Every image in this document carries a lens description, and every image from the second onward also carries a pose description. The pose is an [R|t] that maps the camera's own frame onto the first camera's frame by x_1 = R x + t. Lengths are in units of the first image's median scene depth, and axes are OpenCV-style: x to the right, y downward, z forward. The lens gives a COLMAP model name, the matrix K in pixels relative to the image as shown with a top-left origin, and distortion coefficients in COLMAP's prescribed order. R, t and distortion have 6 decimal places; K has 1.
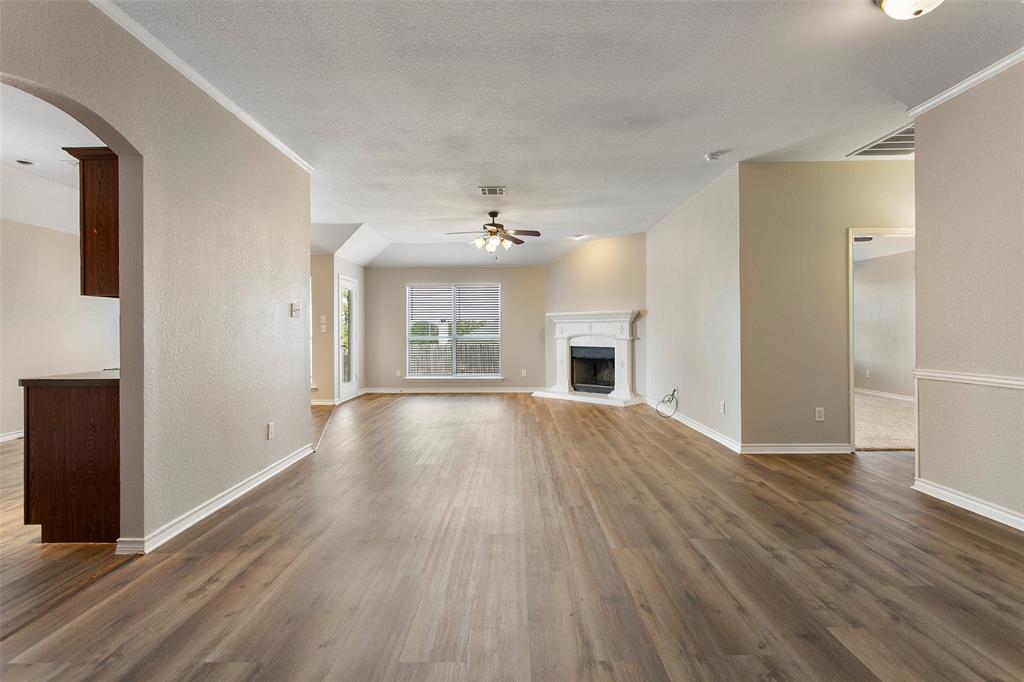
lens RADIAL K [[499.9, 0, 502.1], [0, 499.9, 334.2], [0, 0, 1]] dist [0.009256, 0.001521]
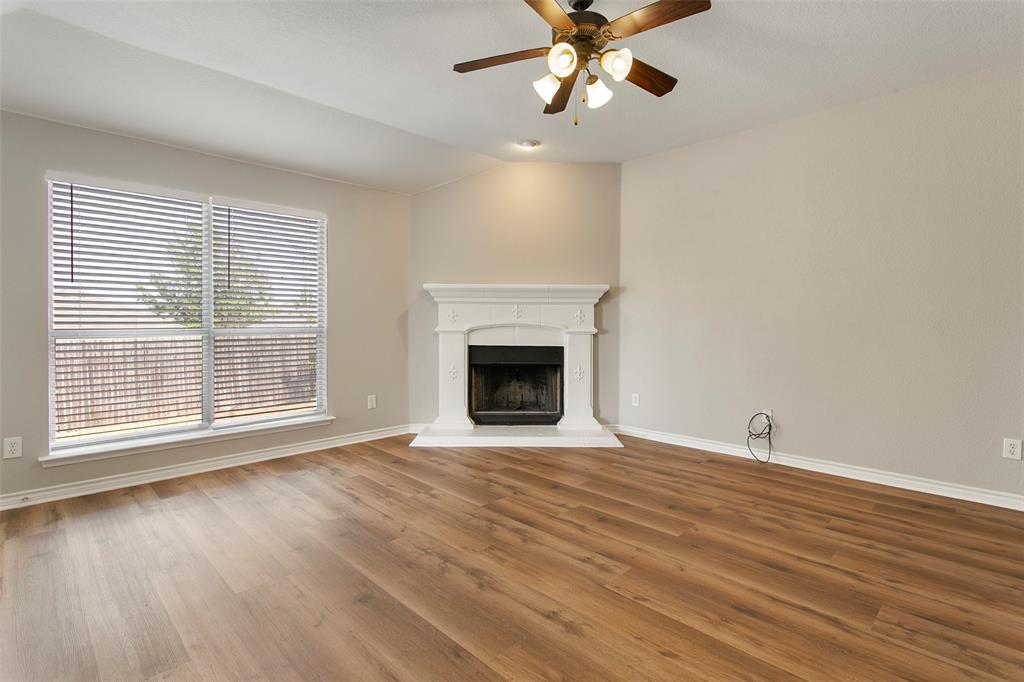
lens RADIAL K [[499.9, 0, 509.9], [0, 499.9, 324.7], [0, 0, 1]] dist [0.009256, 0.001521]
pose [[0.696114, -0.000059, 0.717931, -0.244362], [-0.002415, 0.999994, 0.002424, -0.000823], [-0.717927, -0.003421, 0.696110, 0.611303]]
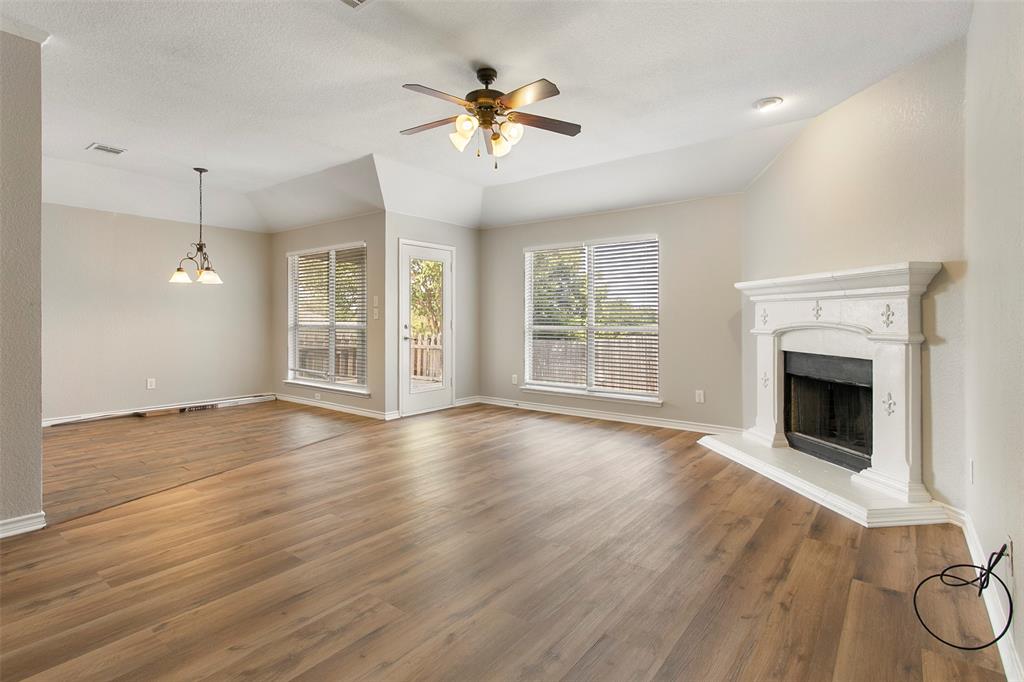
lens RADIAL K [[499.9, 0, 518.3], [0, 499.9, 319.2], [0, 0, 1]] dist [0.009256, 0.001521]
pose [[0.801966, 0.004910, -0.597349, 0.232035], [-0.008497, 0.999959, -0.003189, -0.002508], [0.597309, 0.007633, 0.801975, 0.495224]]
